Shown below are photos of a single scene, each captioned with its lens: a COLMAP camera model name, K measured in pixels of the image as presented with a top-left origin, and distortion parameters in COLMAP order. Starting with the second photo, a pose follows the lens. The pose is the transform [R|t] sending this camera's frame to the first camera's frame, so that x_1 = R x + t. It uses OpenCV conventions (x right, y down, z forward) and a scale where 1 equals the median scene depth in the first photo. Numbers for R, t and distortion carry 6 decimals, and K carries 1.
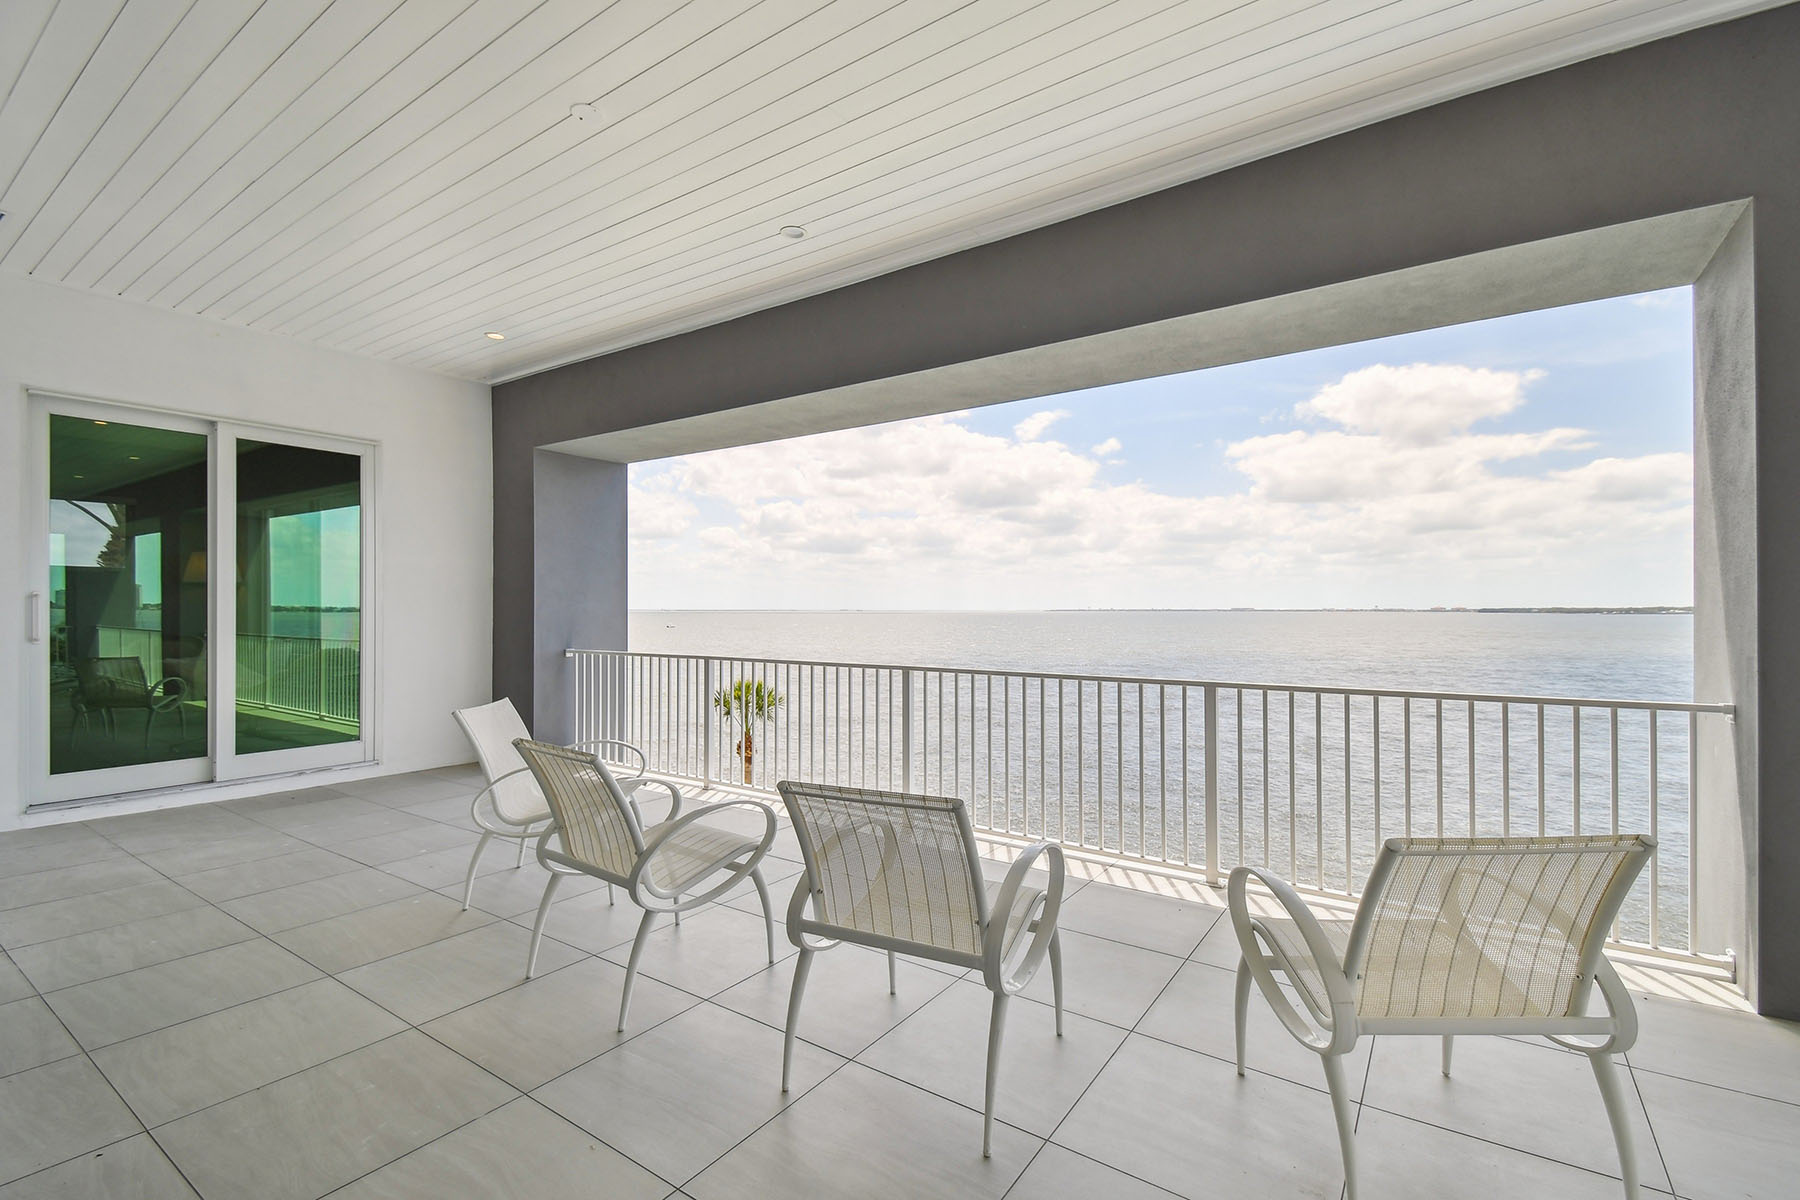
lens RADIAL K [[787.6, 0, 900.0], [0, 787.6, 600.0], [0, 0, 1]] dist [0.055284, 0.000017]
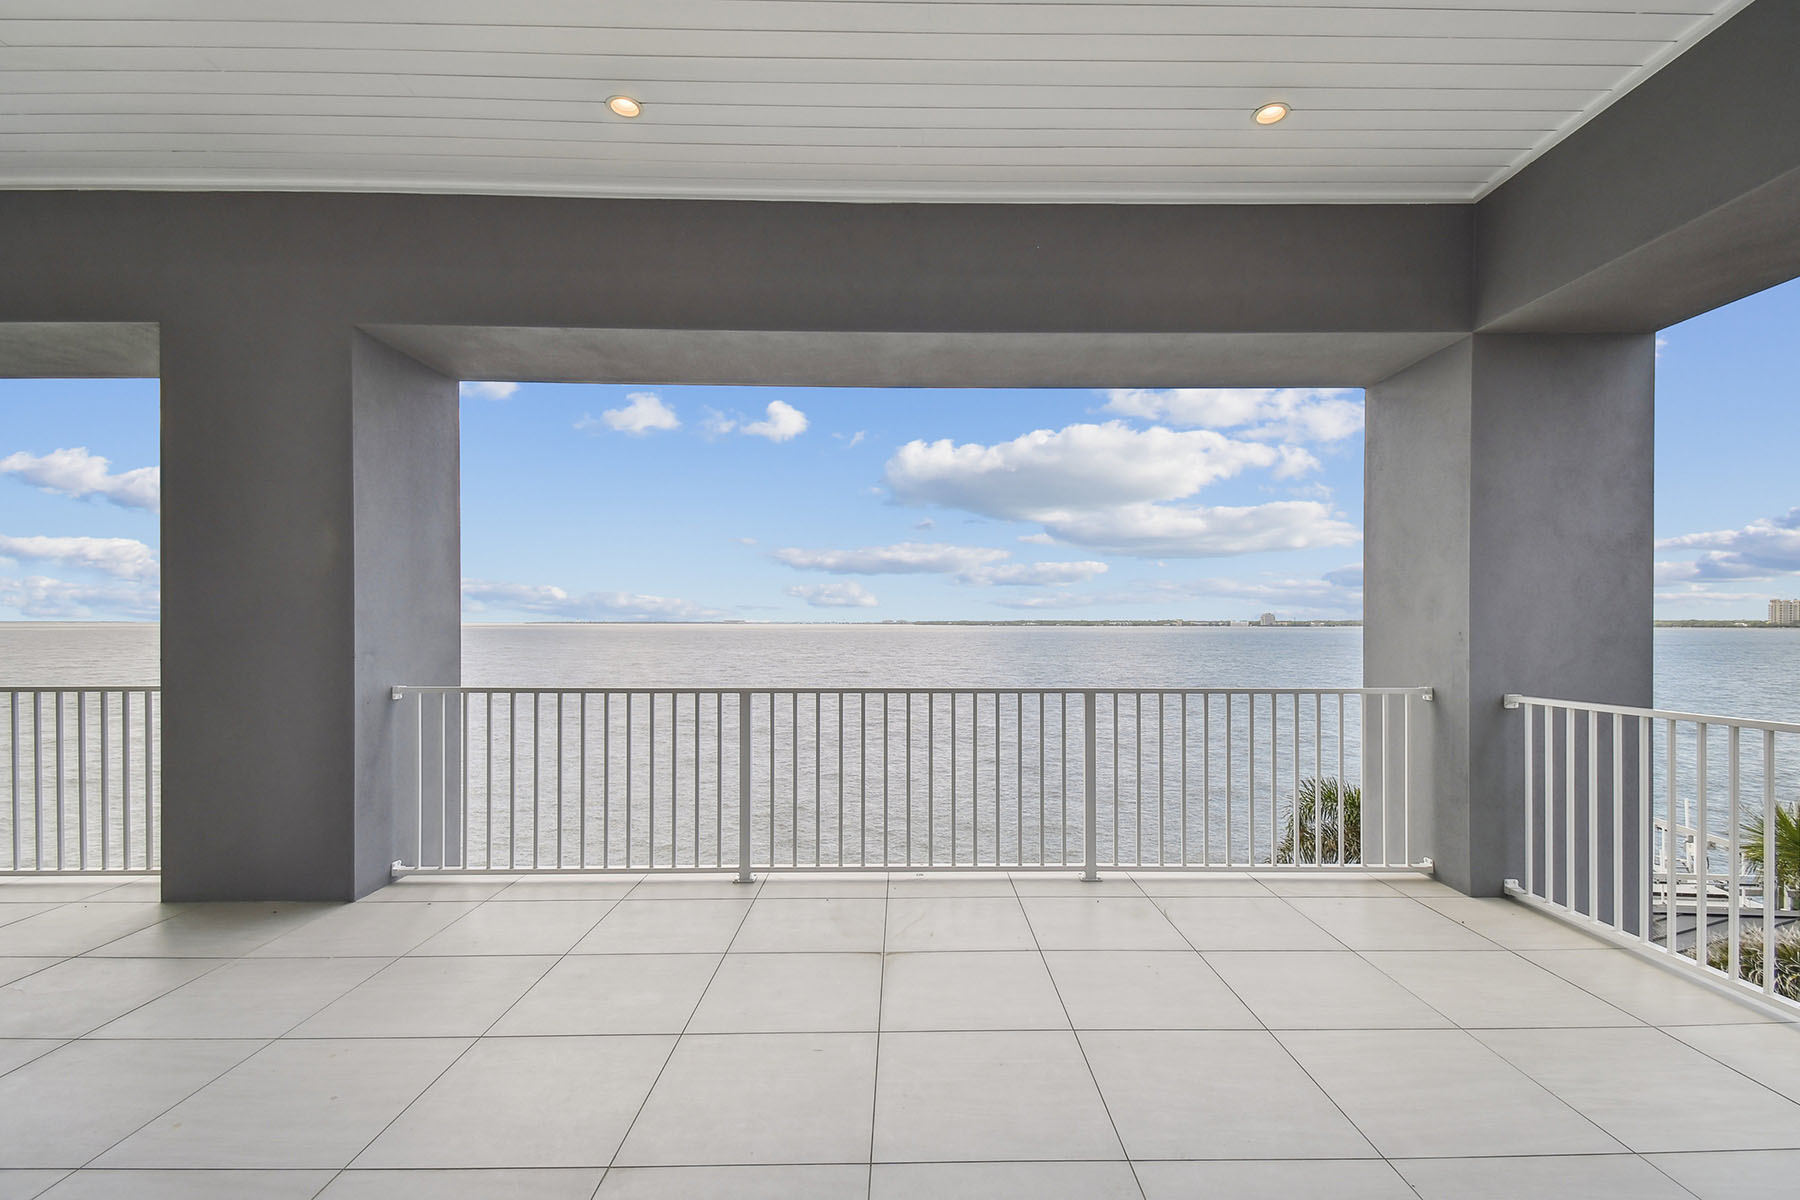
lens RADIAL K [[790.0, 0, 907.4], [0, 790.0, 621.5], [0, 0, 1]] dist [0.001470, 0.000286]
pose [[0.808535, 0.000547, 0.588448, -0.413043], [-0.009433, 0.999883, 0.012031, 0.003525], [-0.588373, -0.015278, 0.808446, 0.288114]]
